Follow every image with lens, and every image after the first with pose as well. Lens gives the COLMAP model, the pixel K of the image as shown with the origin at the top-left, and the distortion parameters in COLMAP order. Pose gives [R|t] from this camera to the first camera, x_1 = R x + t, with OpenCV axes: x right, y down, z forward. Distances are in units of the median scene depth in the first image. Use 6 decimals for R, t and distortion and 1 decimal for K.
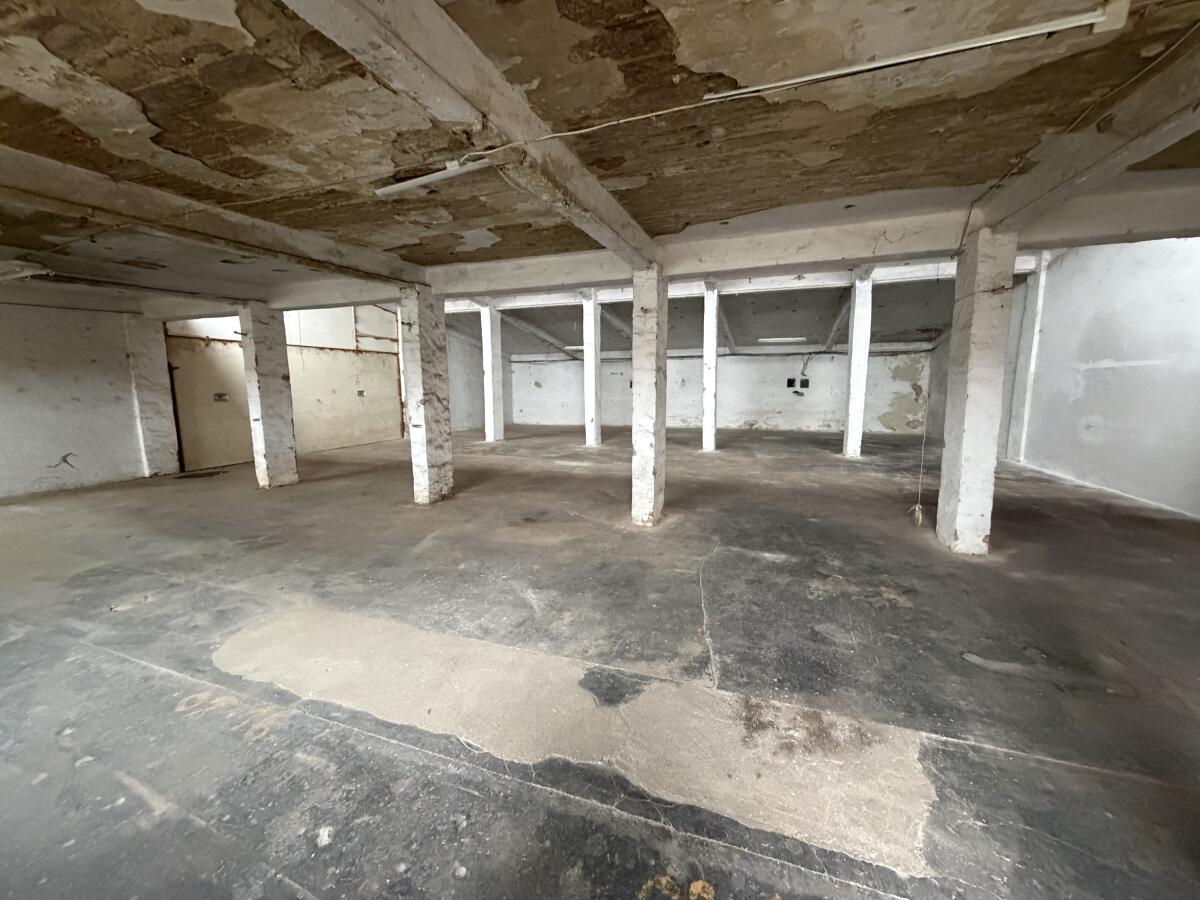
lens RADIAL K [[480.9, 0, 593.6], [0, 480.9, 448.4], [0, 0, 1]] dist [0.001669, 0.000175]
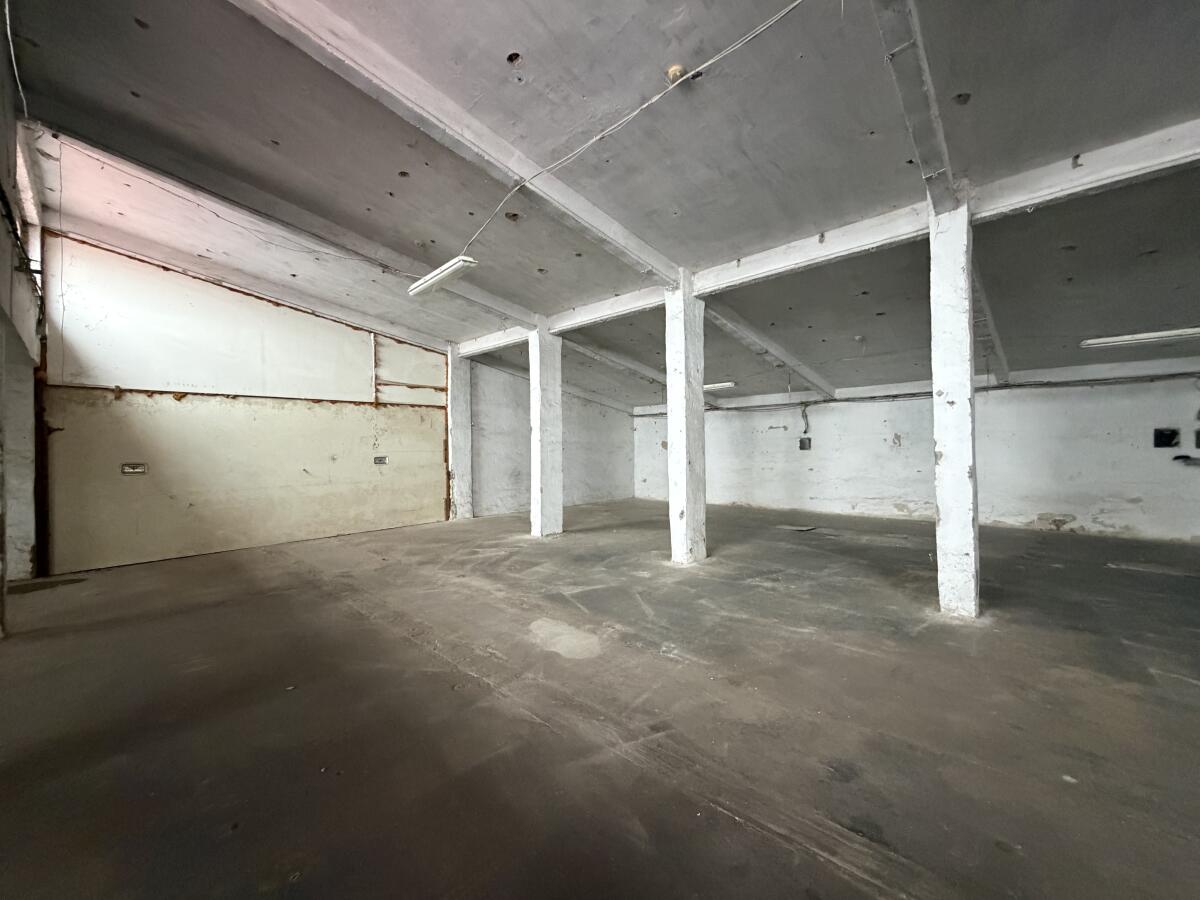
lens RADIAL K [[480.9, 0, 593.6], [0, 480.9, 448.4], [0, 0, 1]] dist [0.001669, 0.000175]
pose [[0.919354, -0.006232, -0.393381, 0.105747], [-0.042562, 0.992431, -0.115193, -0.060600], [0.391121, 0.122646, 0.912130, 0.445869]]
